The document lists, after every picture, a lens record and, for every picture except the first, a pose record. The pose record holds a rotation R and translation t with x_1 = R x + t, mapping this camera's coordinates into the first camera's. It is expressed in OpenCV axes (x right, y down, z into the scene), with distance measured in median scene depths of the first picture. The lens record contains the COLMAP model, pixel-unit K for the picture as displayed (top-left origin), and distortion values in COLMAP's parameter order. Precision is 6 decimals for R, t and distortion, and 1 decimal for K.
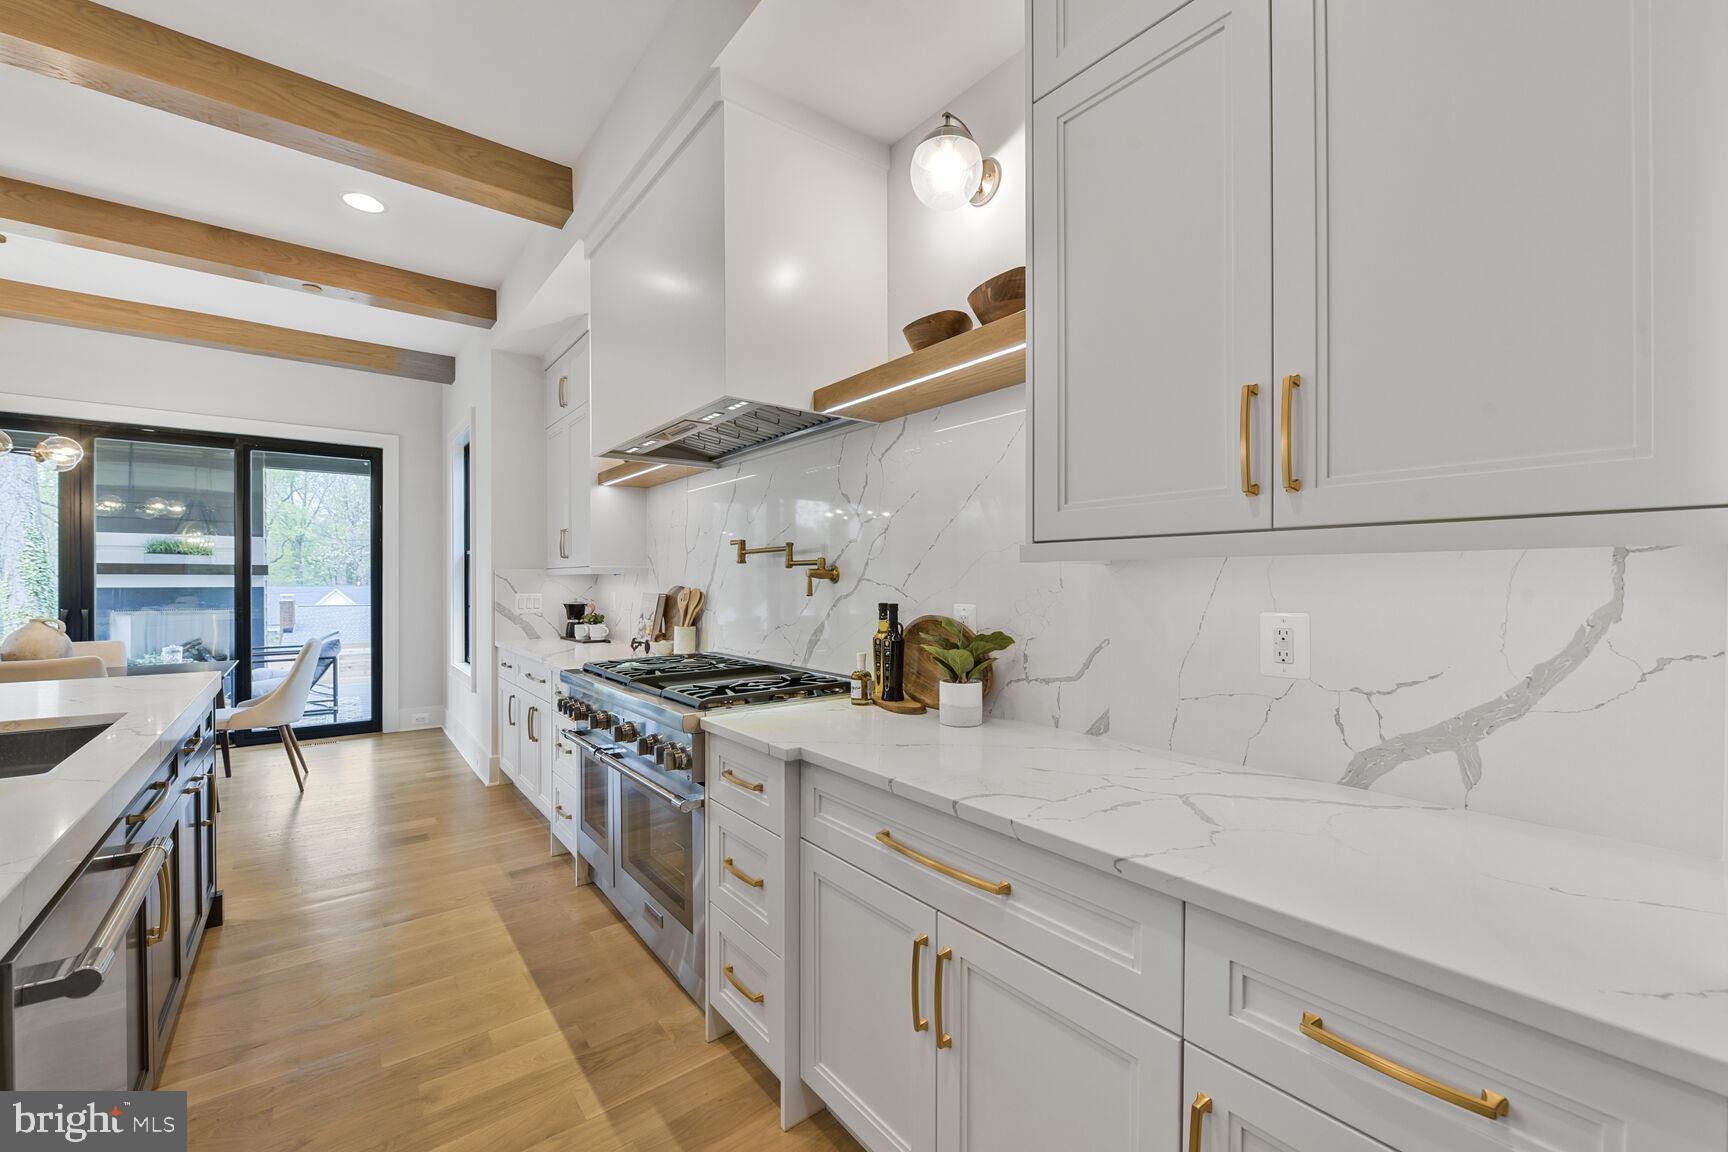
lens RADIAL K [[690.2, 0, 841.8], [0, 690.2, 583.5], [0, 0, 1]] dist [-0.000748, -0.000081]
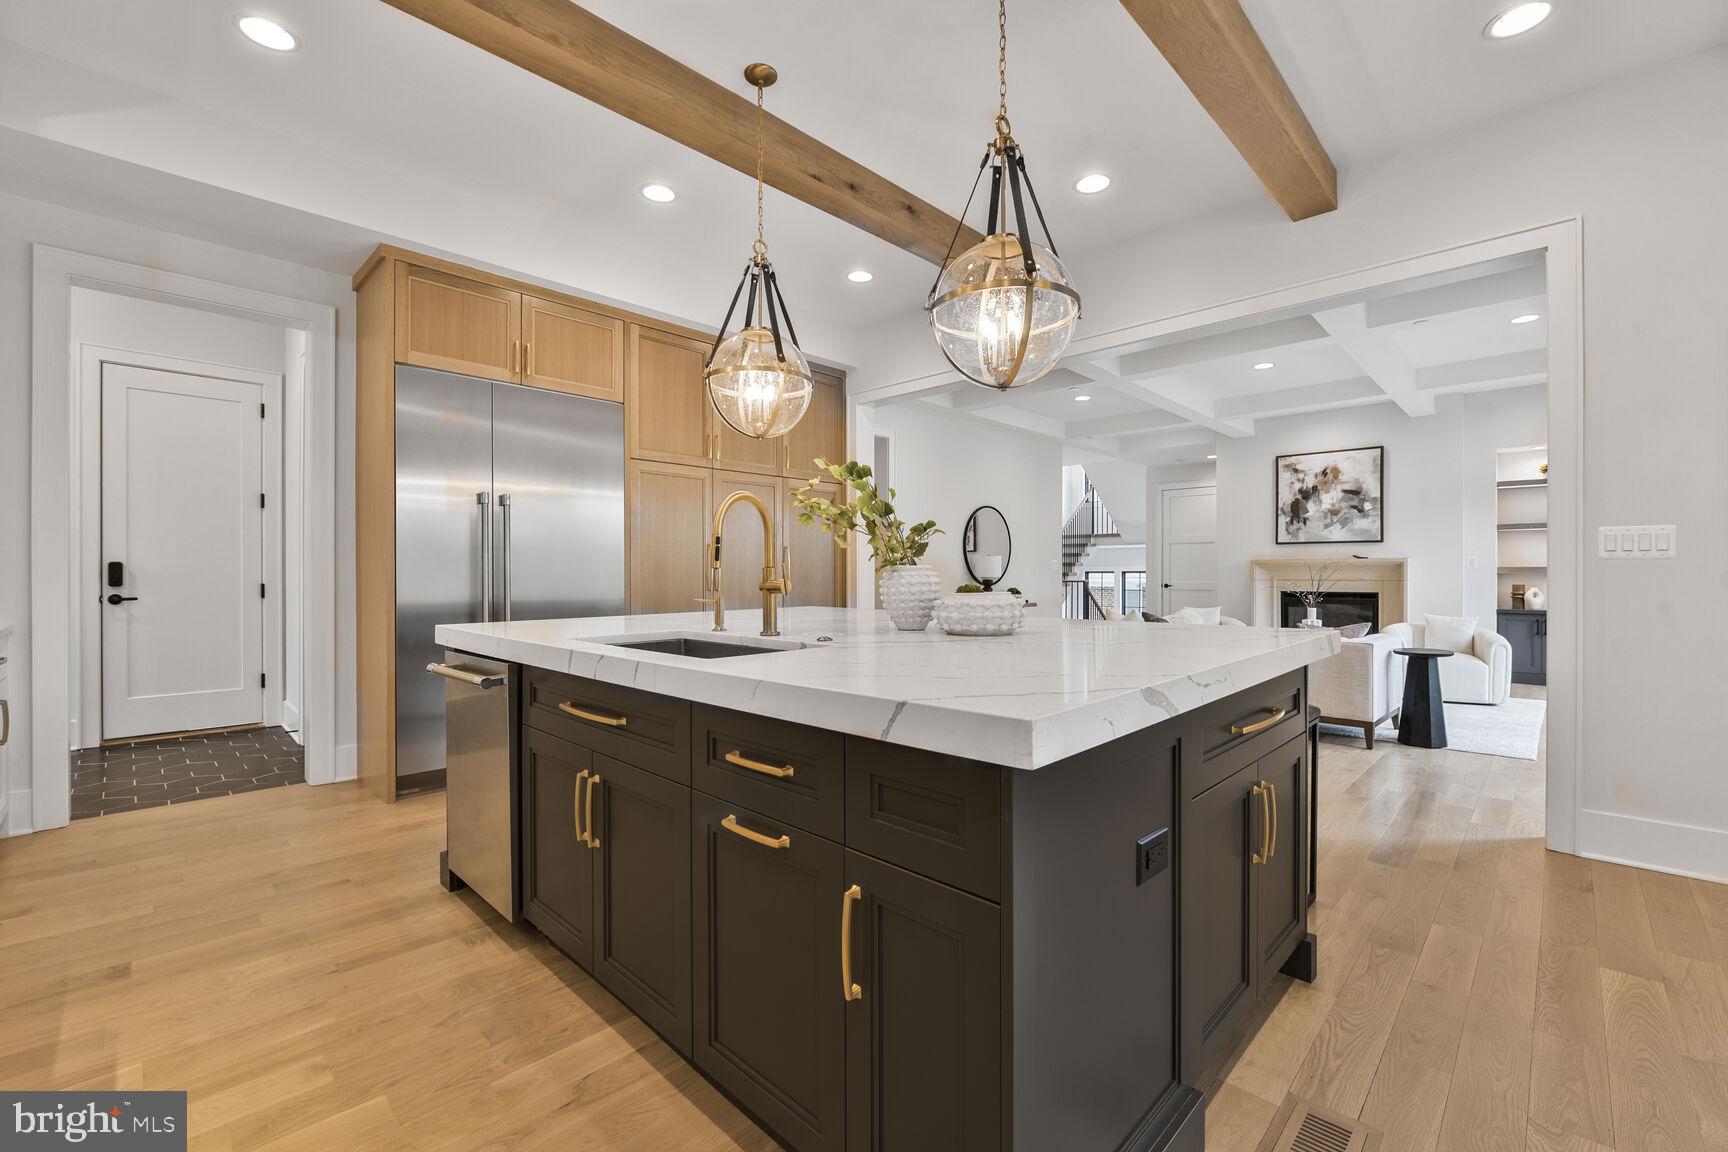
lens RADIAL K [[726.8, 0, 864.0], [0, 726.8, 576.0], [0, 0, 1]] dist [-0.003862, -0.000503]
pose [[-0.989452, 0.001804, -0.144849, -0.483390], [0.000720, 0.999971, 0.007537, 0.031146], [0.144858, 0.007354, -0.989425, 0.843448]]
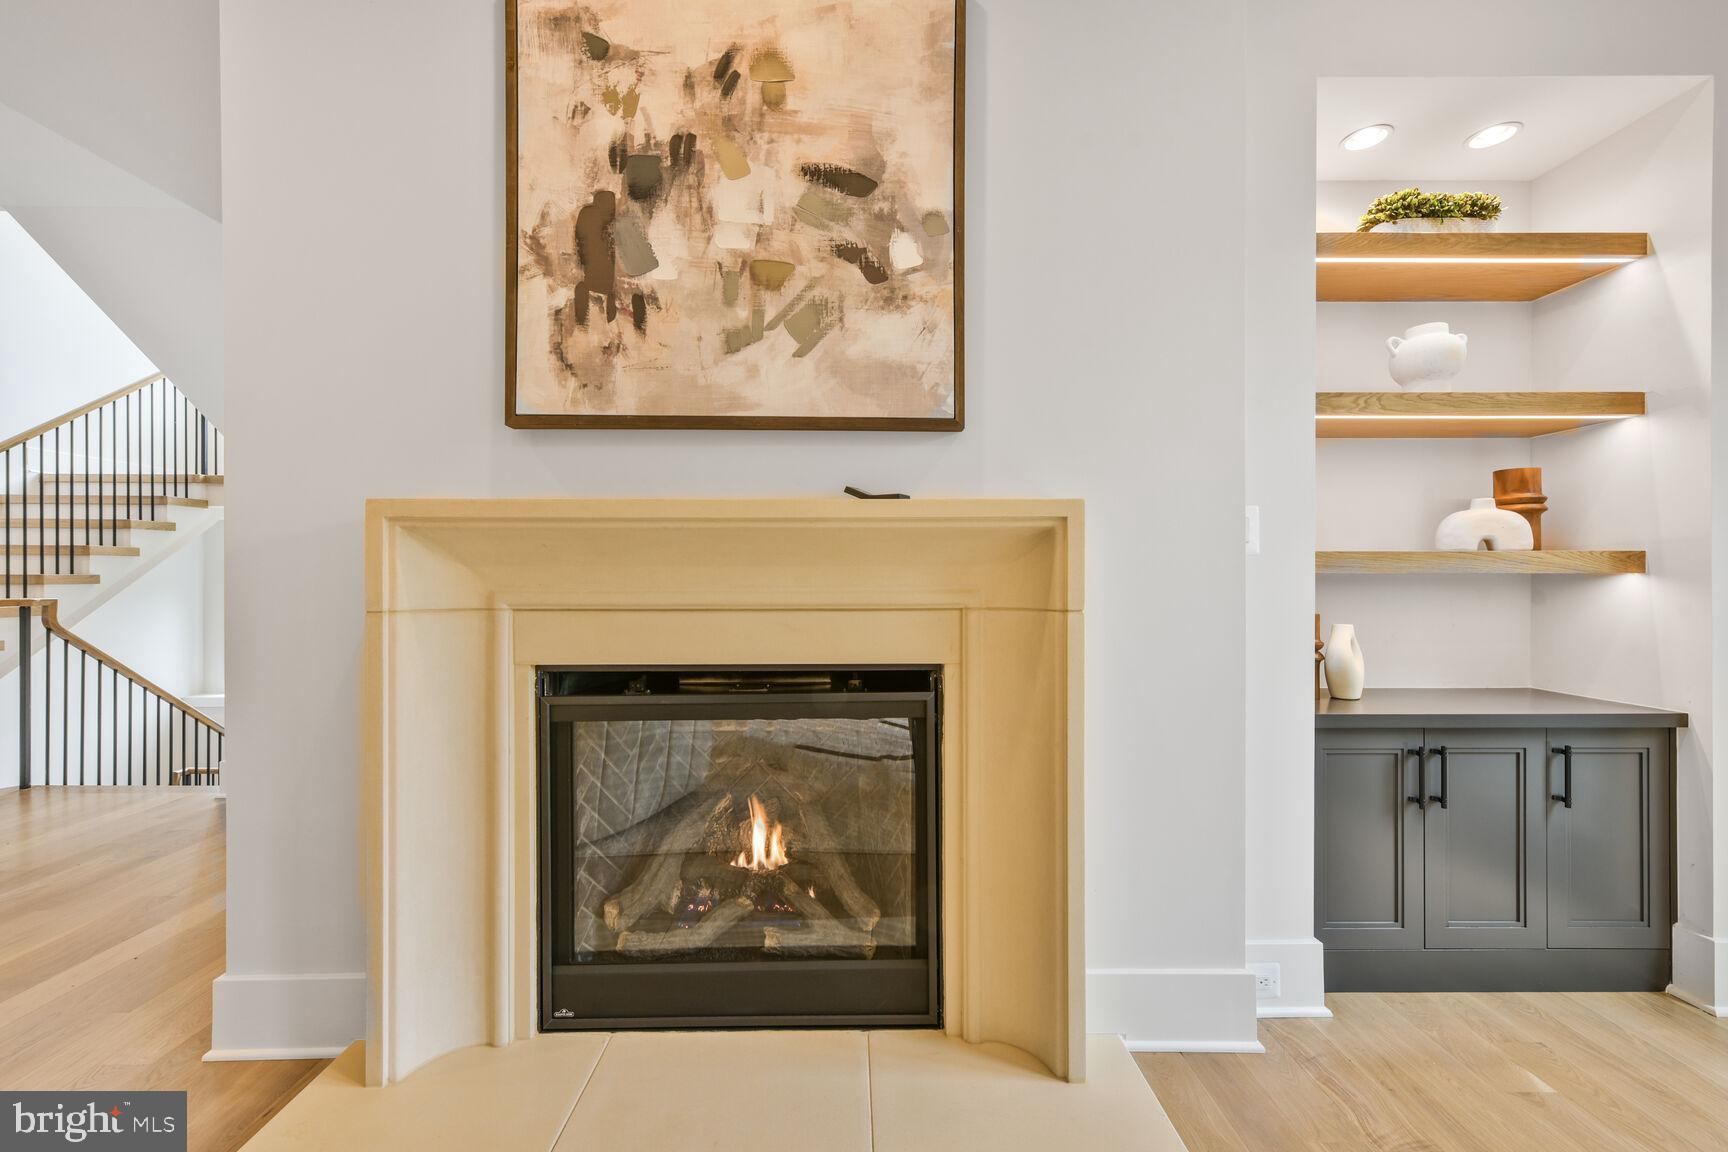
lens RADIAL K [[677.5, 0, 847.9], [0, 677.5, 576.6], [0, 0, 1]] dist [0.007219, 0.000022]
pose [[-0.609855, 0.001753, -0.792511, -1.780076], [-0.001528, 0.999993, 0.003388, 0.039578], [0.792511, 0.003278, -0.609849, -0.678031]]
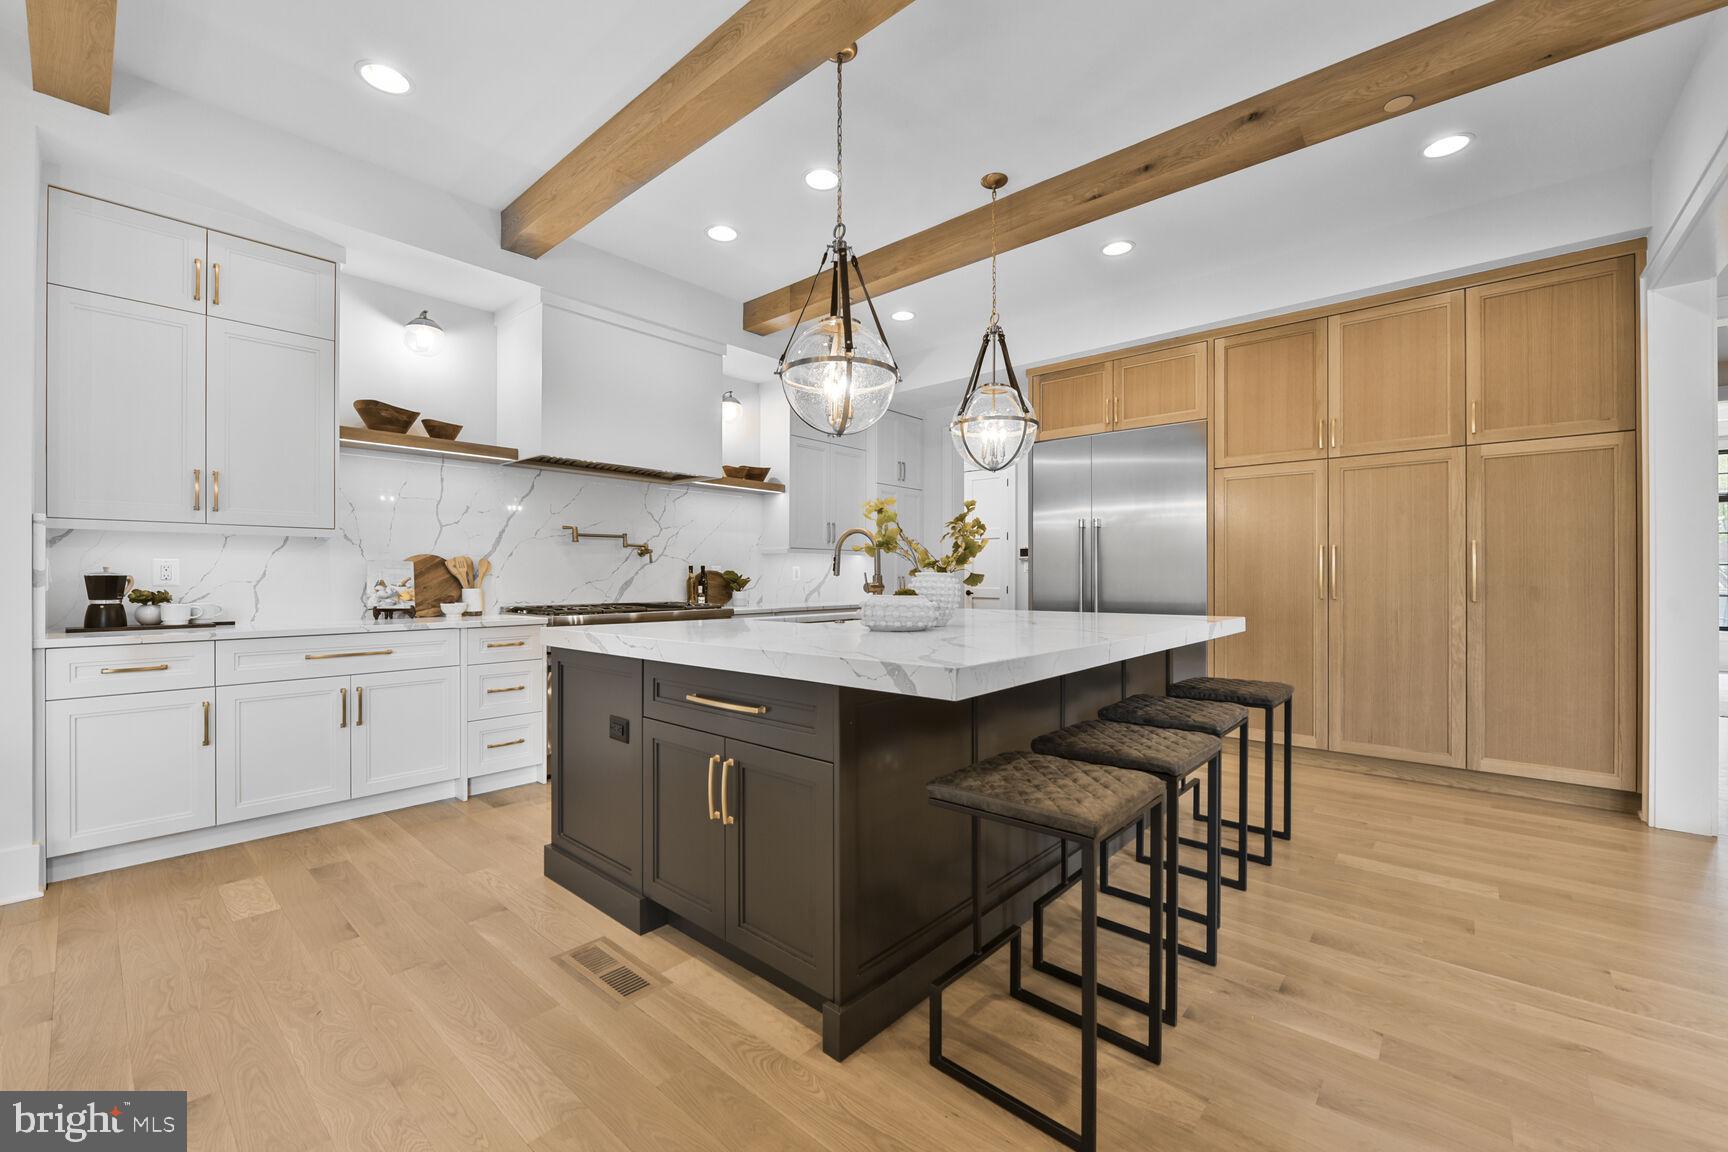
lens RADIAL K [[686.1, 0, 870.7], [0, 686.1, 571.5], [0, 0, 1]] dist [0.015538, 0.000170]
pose [[-0.210252, 0.003479, 0.977641, -1.250658], [-0.001375, 0.999992, -0.003854, 0.030275], [-0.977646, -0.002154, -0.210245, 0.465554]]
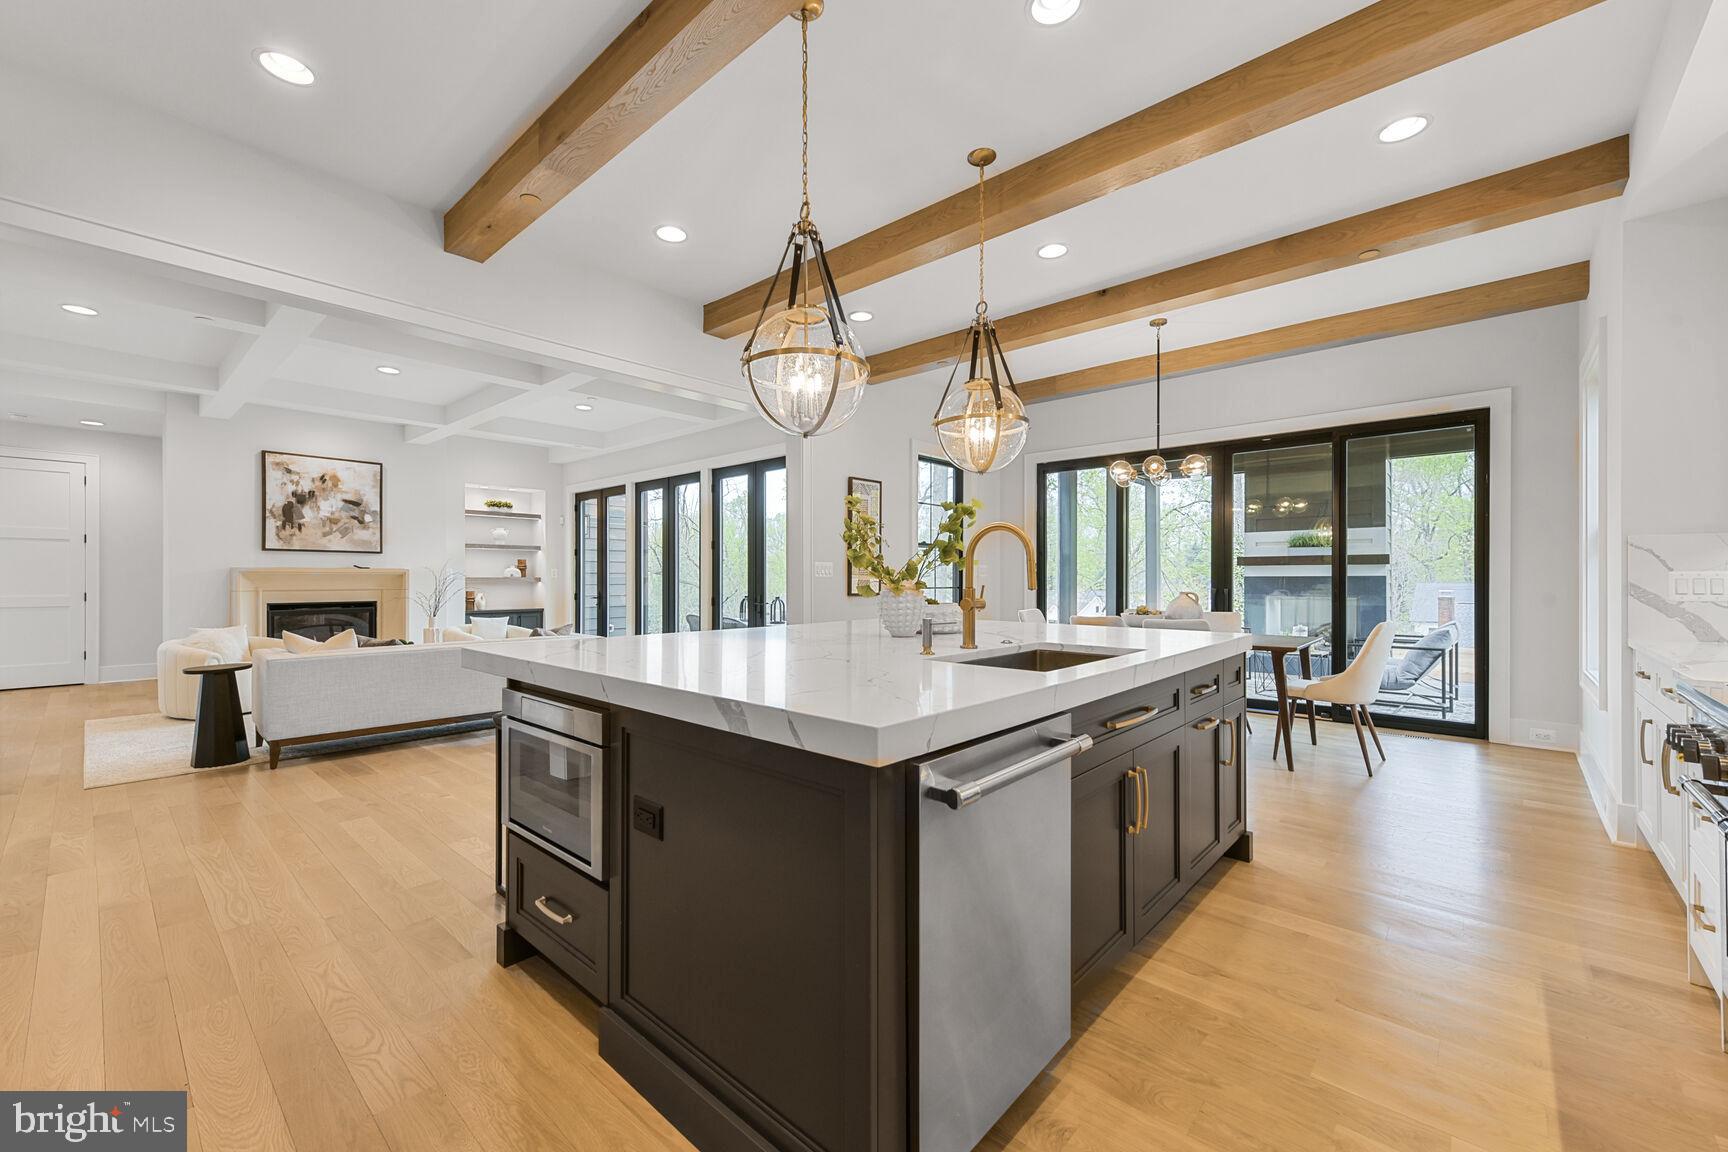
lens RADIAL K [[688.8, 0, 861.9], [0, 688.8, 579.6], [0, 0, 1]] dist [0.011466, 0.000143]
pose [[0.184470, 0.001408, -0.982837, 0.050425], [-0.002711, 0.999996, 0.000924, 0.024709], [0.982834, 0.002494, 0.184474, 0.111378]]
